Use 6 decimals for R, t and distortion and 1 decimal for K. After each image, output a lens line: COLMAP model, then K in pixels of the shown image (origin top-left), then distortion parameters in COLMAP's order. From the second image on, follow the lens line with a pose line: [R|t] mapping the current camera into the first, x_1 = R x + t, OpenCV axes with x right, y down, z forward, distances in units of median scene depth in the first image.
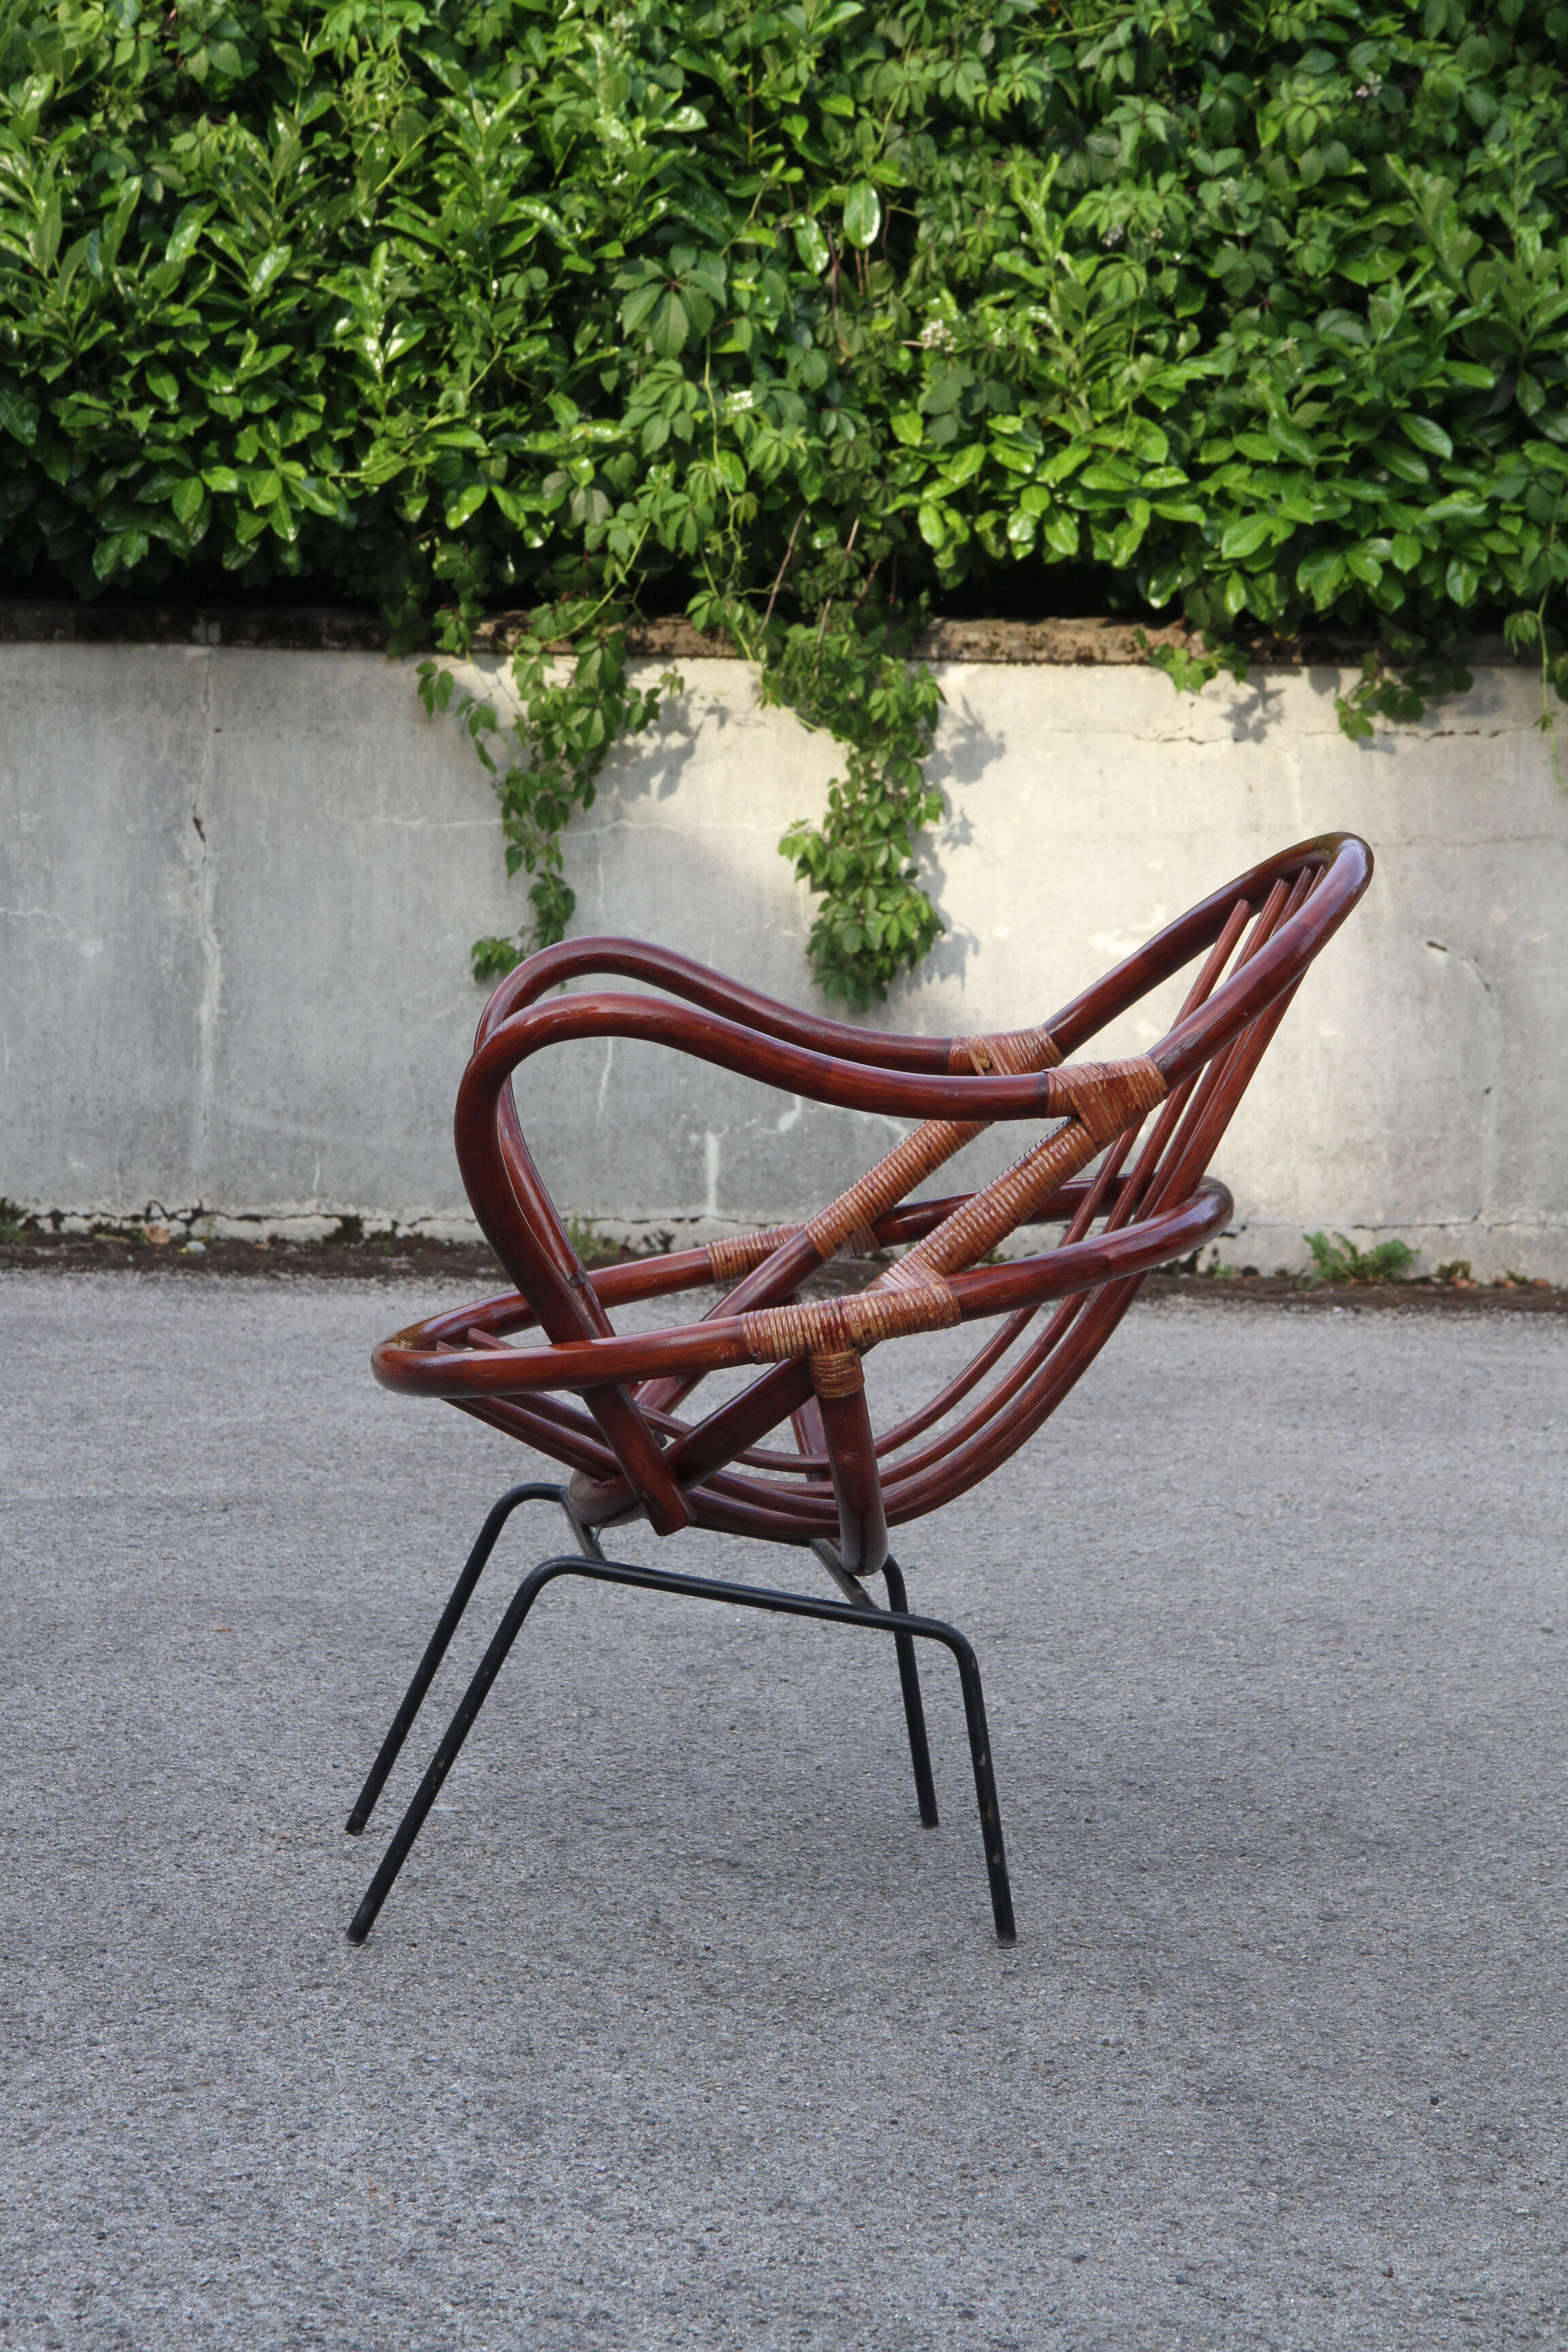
lens RADIAL K [[4914.9, 0, 754.9], [0, 4914.9, 1194.1], [0, 0, 1]] dist [0.278892, 0.020887]
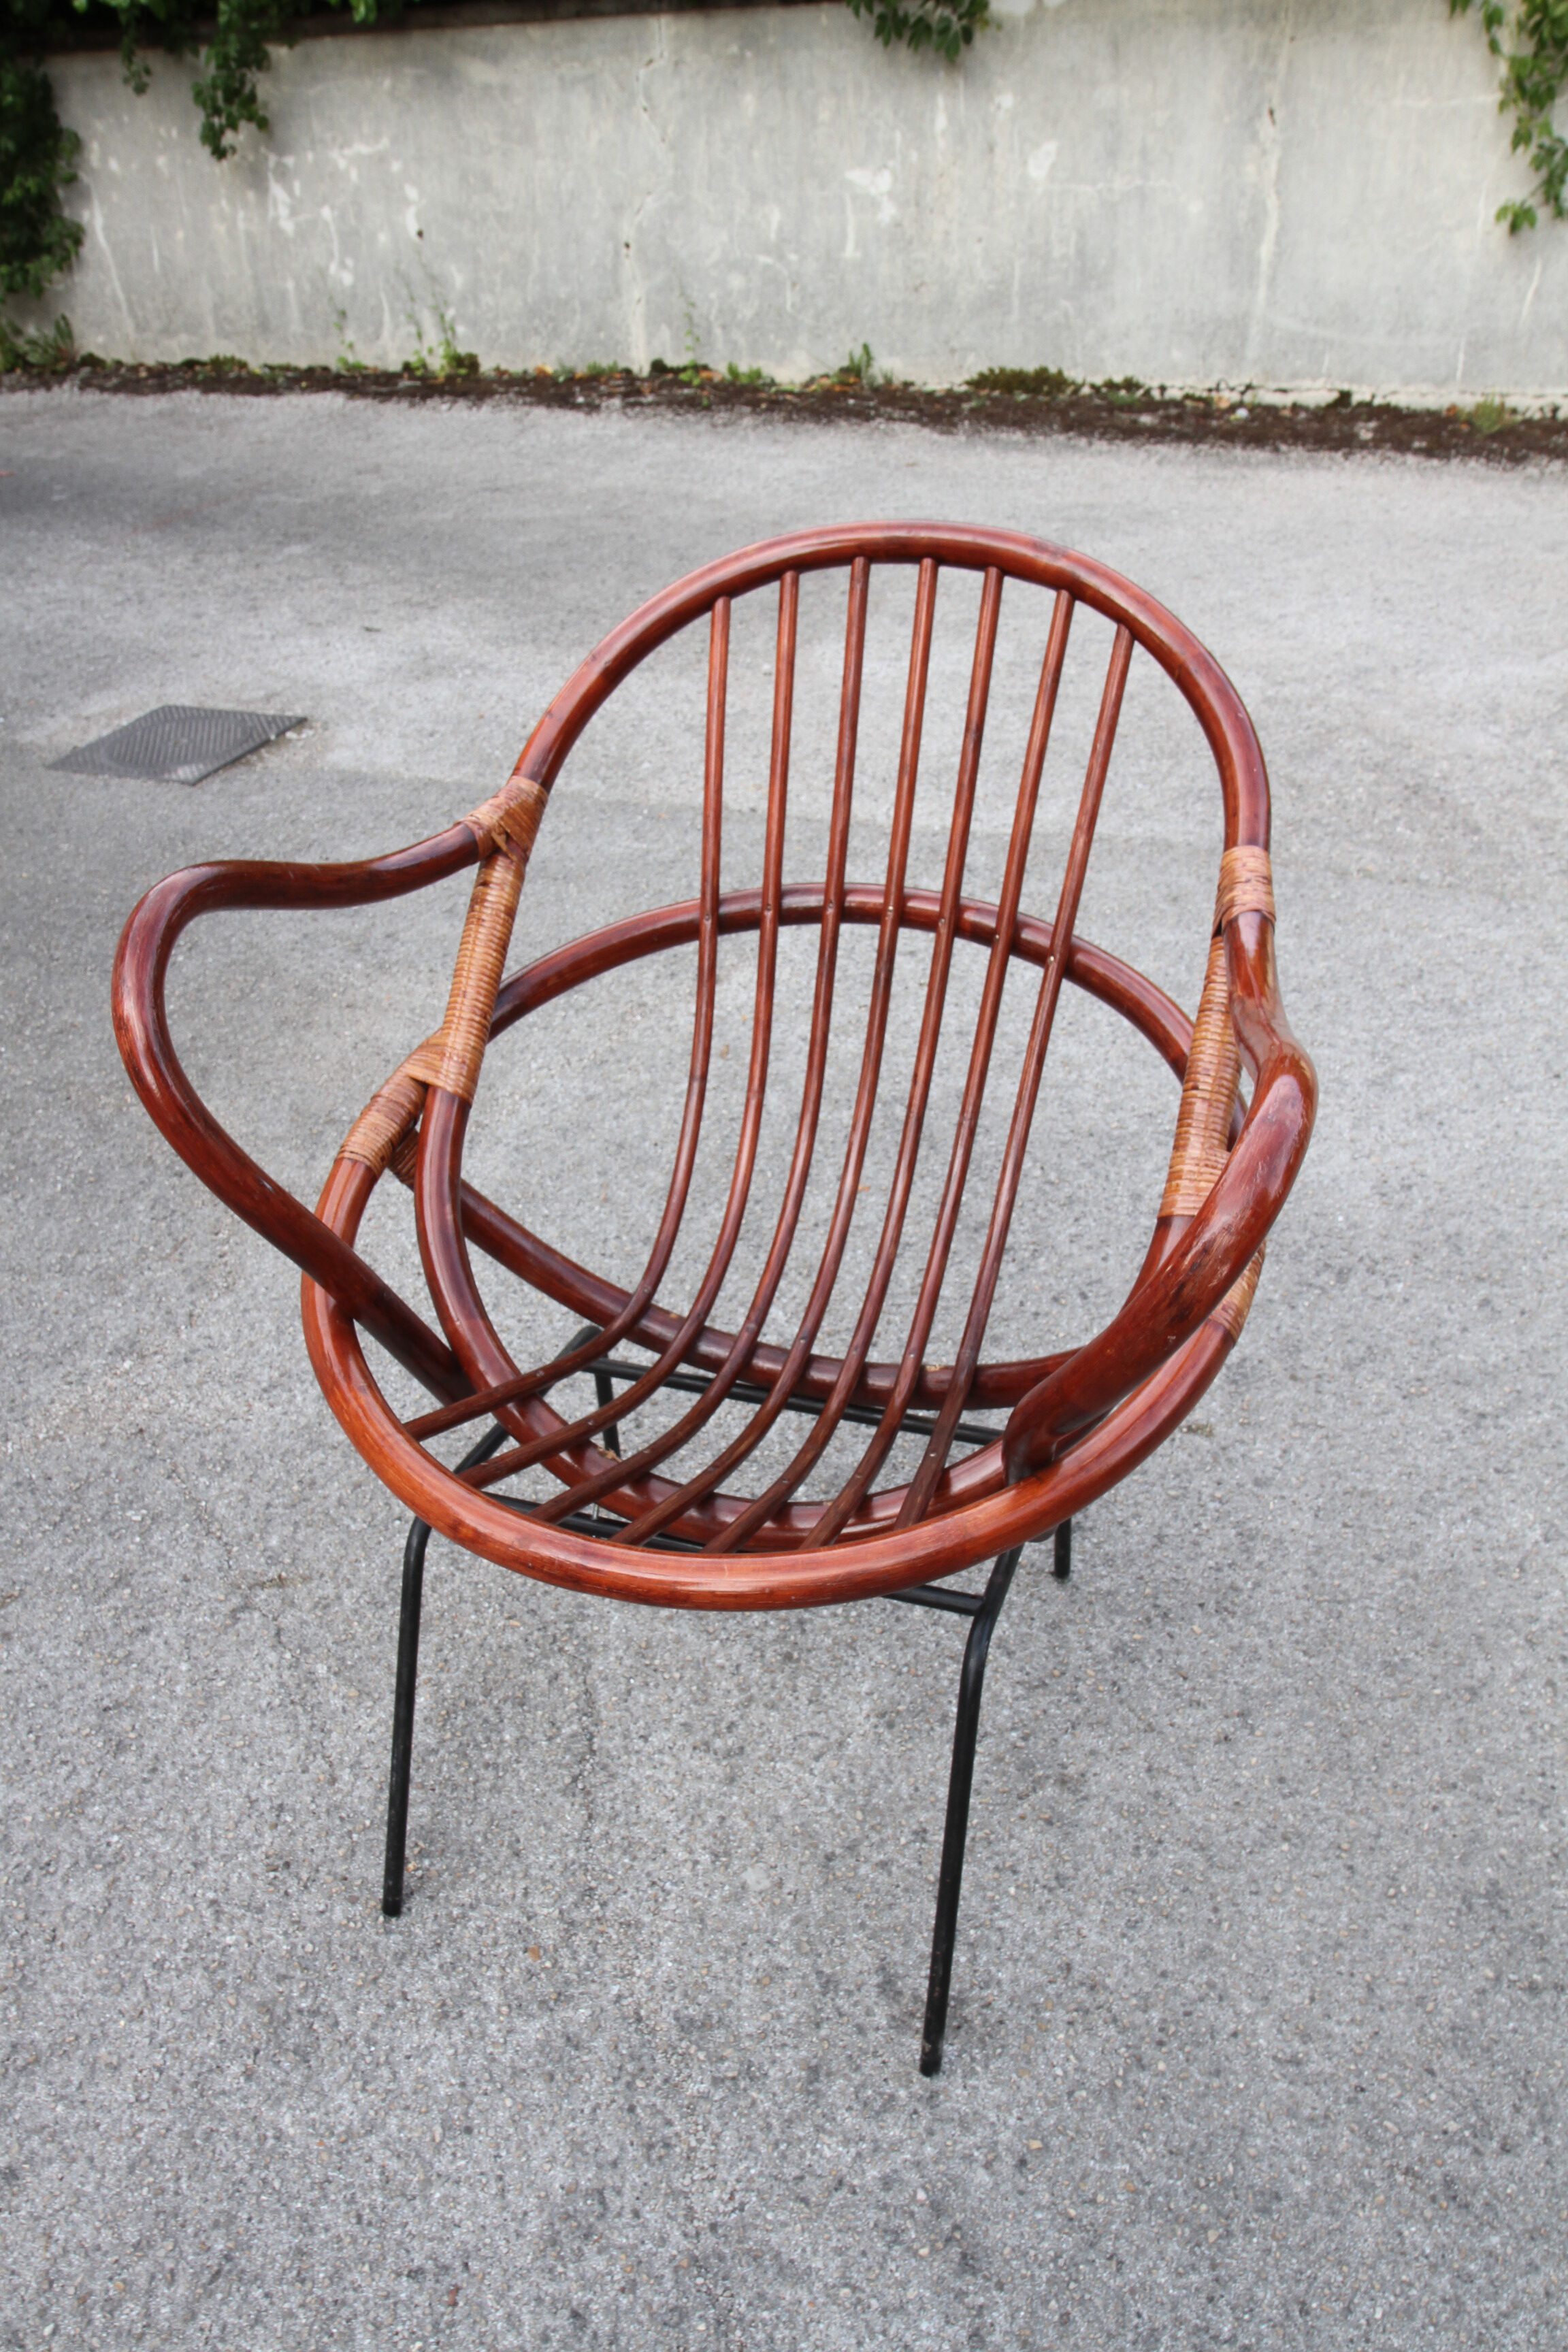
lens RADIAL K [[1810.2, 0, 760.6], [0, 1810.2, 1194.4], [0, 0, 1]] dist [-0.104335, 0.100765]
pose [[0.902139, 0.188473, -0.388101, 0.018749], [0.036220, 0.863279, 0.503426, -0.067595], [0.429922, -0.468218, 0.771971, 0.366263]]
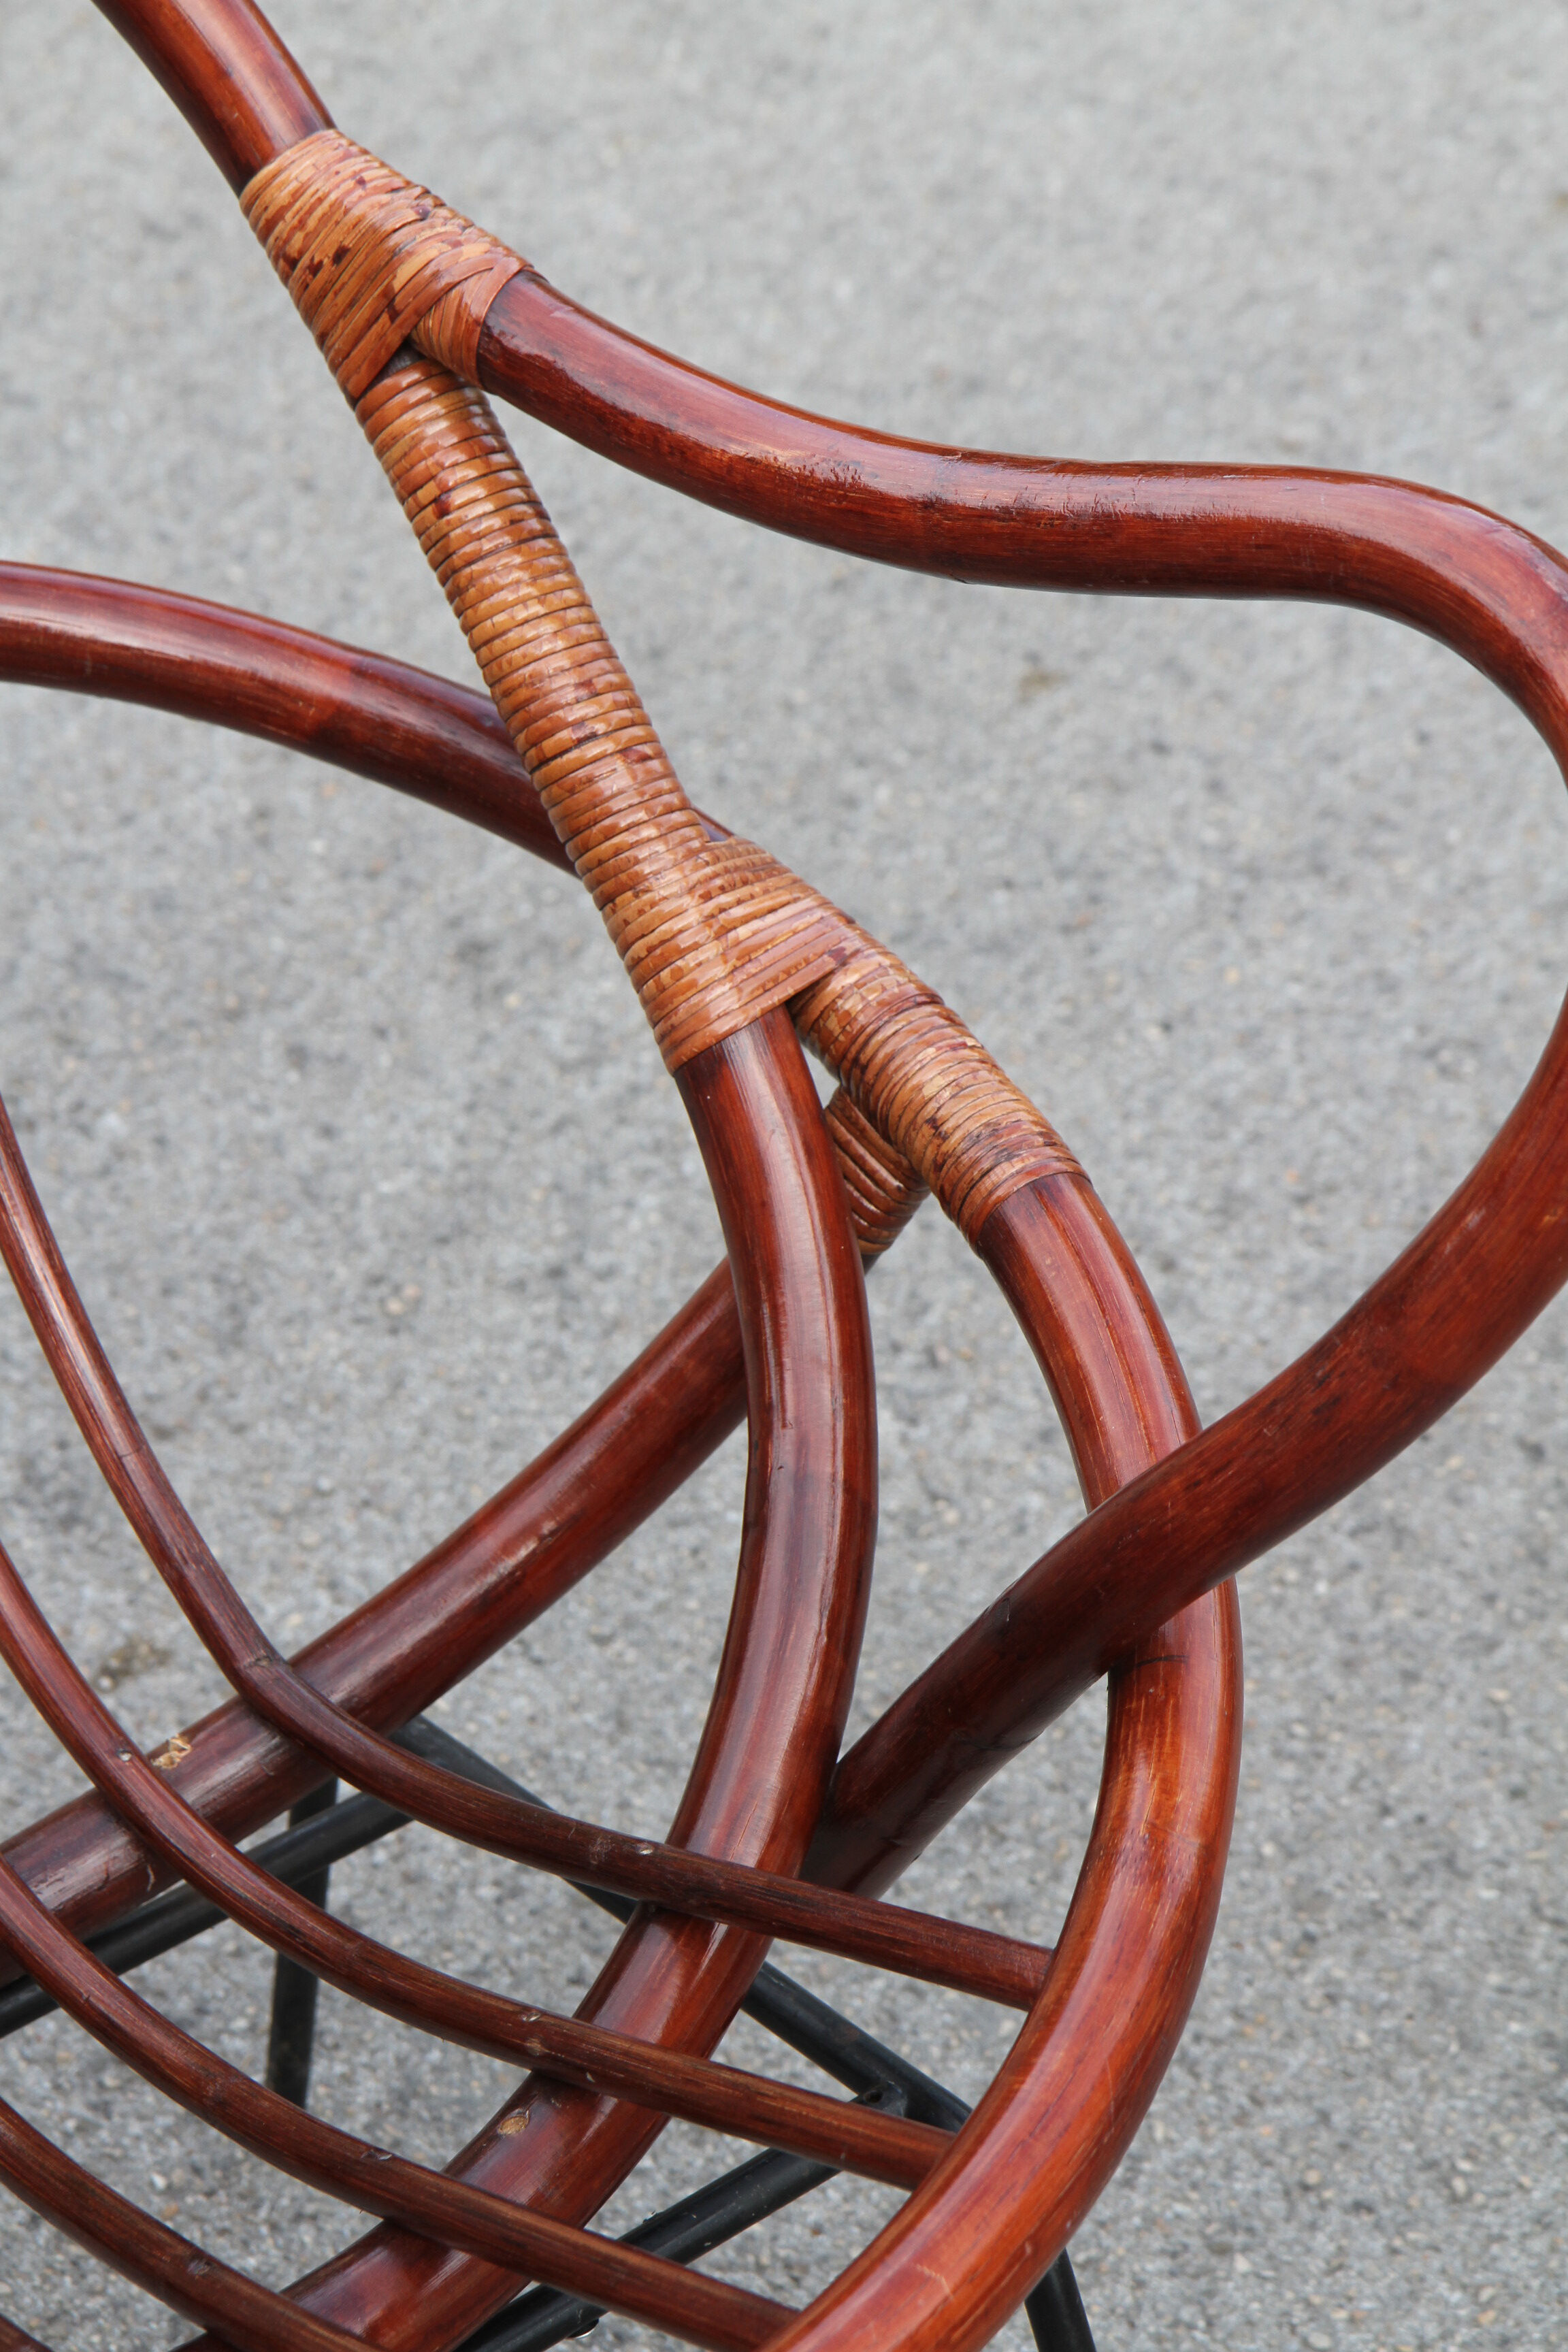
lens RADIAL K [[5431.6, 0, 781.1], [0, 5431.6, 1183.9], [0, 0, 1]] dist [0.347434, 0.556045]
pose [[0.845415, -0.316687, 0.430097, -0.075395], [0.022902, 0.826011, 0.563188, -0.087329], [-0.533619, -0.466277, 0.705575, 0.361882]]
